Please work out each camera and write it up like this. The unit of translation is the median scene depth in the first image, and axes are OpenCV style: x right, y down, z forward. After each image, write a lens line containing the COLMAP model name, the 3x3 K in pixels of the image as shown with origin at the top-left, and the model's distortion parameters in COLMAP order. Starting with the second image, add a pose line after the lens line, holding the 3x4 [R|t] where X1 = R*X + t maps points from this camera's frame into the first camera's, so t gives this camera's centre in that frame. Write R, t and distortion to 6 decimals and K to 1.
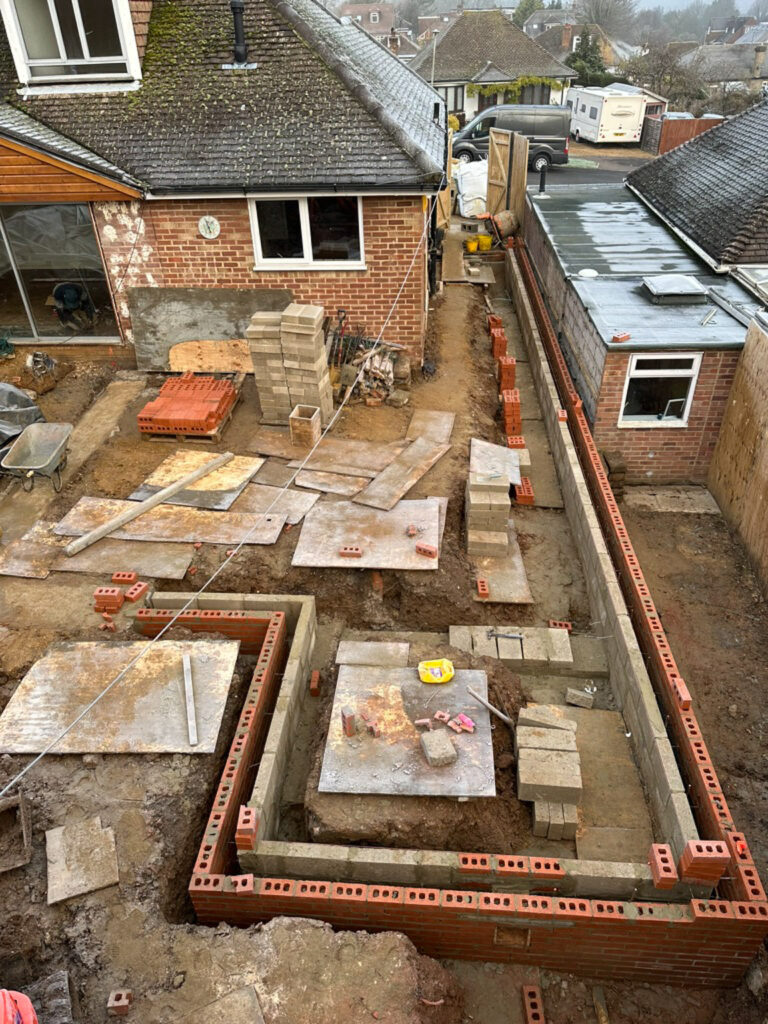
lens RADIAL K [[711.2, 0, 381.3], [0, 711.2, 525.8], [0, 0, 1]] dist [0.031576, -0.039582]
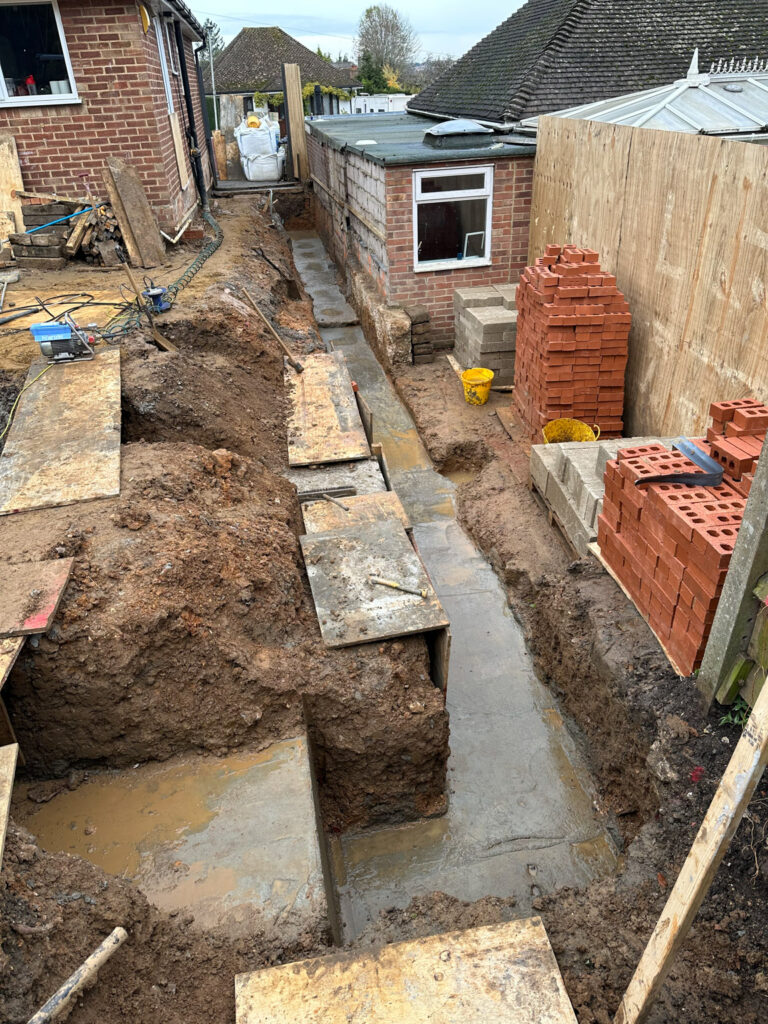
lens RADIAL K [[711.2, 0, 374.1], [0, 711.2, 521.0], [0, 0, 1]] dist [0.031576, -0.039582]
pose [[0.973063, -0.132677, 0.188537, 0.084779], [0.142681, 0.988941, -0.040460, 0.178202], [-0.181083, 0.066271, 0.981232, 0.195472]]
